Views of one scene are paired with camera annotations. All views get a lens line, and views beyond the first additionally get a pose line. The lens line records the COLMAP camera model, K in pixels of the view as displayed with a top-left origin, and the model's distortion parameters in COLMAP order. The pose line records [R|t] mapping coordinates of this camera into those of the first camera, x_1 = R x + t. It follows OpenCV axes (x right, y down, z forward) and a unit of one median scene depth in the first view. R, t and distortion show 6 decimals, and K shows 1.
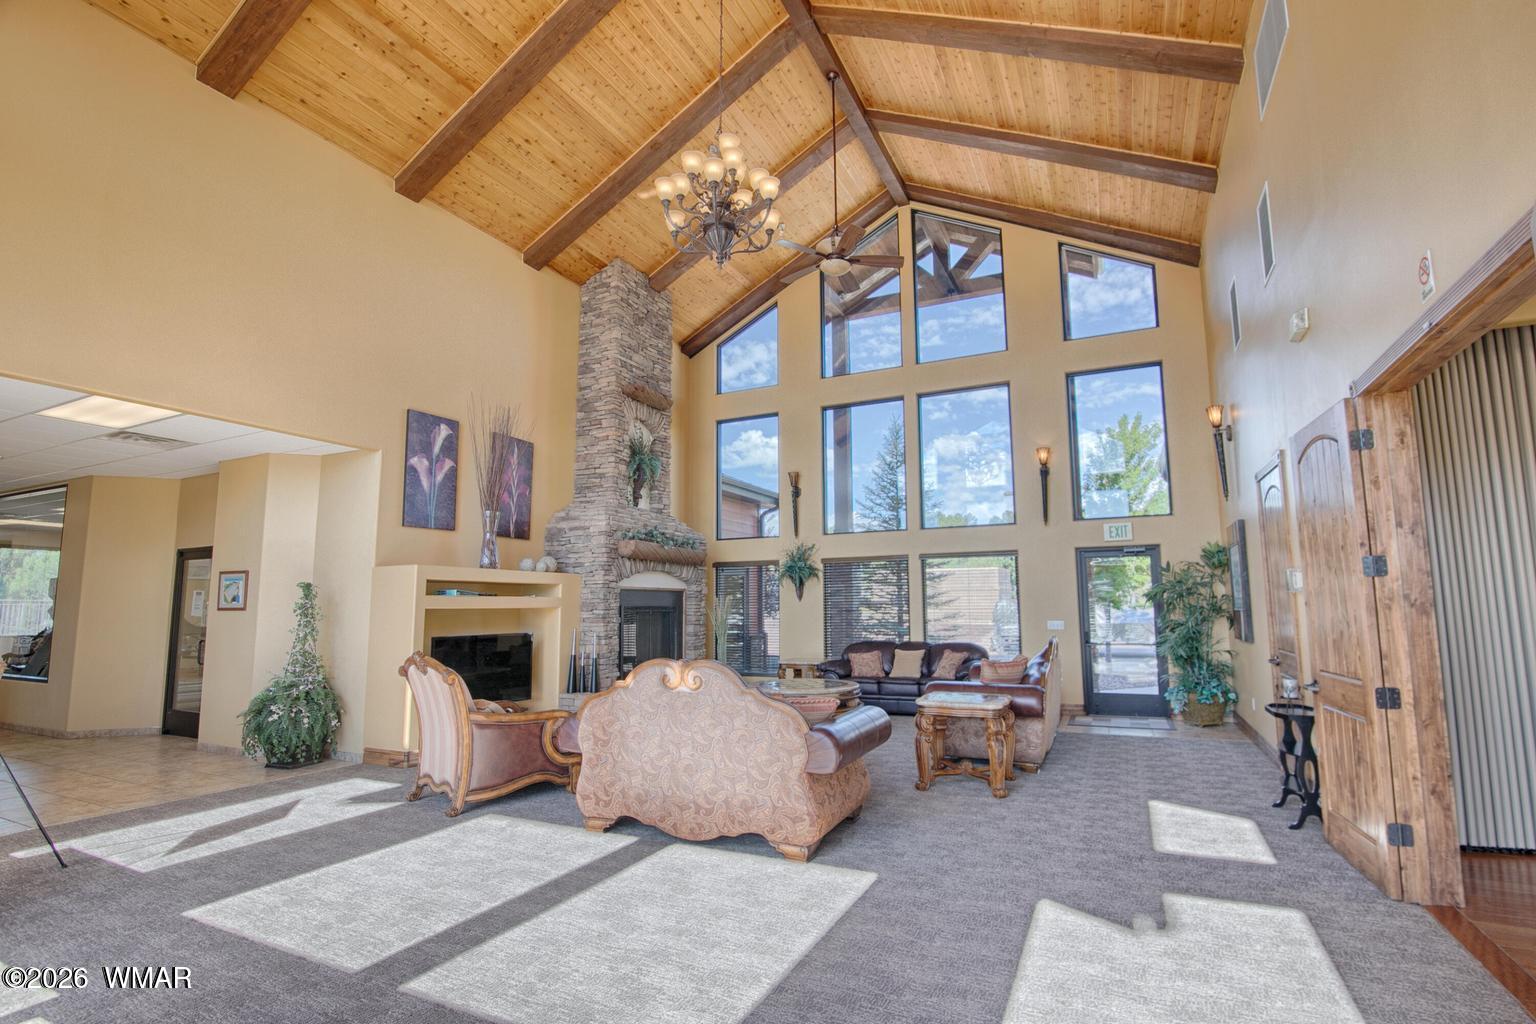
lens RADIAL K [[704.2, 0, 797.8], [0, 704.2, 523.3], [0, 0, 1]] dist [-0.016901, 0.000462]
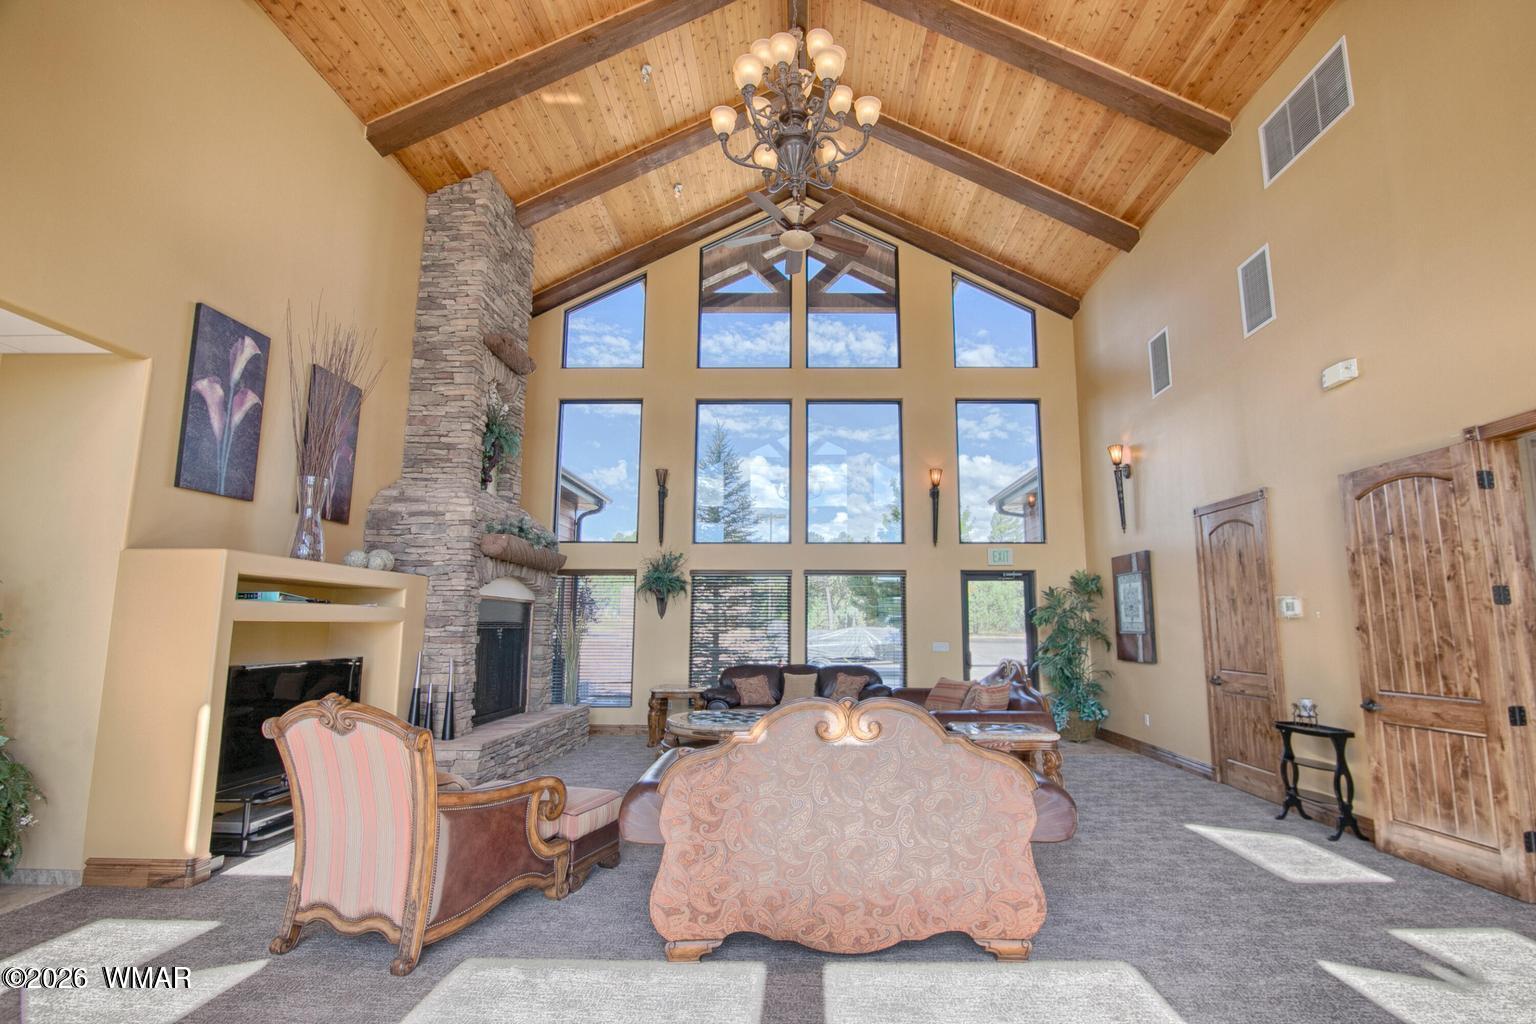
lens RADIAL K [[704.2, 0, 797.8], [0, 704.2, 523.3], [0, 0, 1]] dist [-0.016901, 0.000462]
pose [[0.913615, 0.070148, 0.400484, -0.255559], [-0.059494, 0.997467, -0.038993, 0.023185], [-0.402205, 0.011798, 0.915474, 0.181140]]
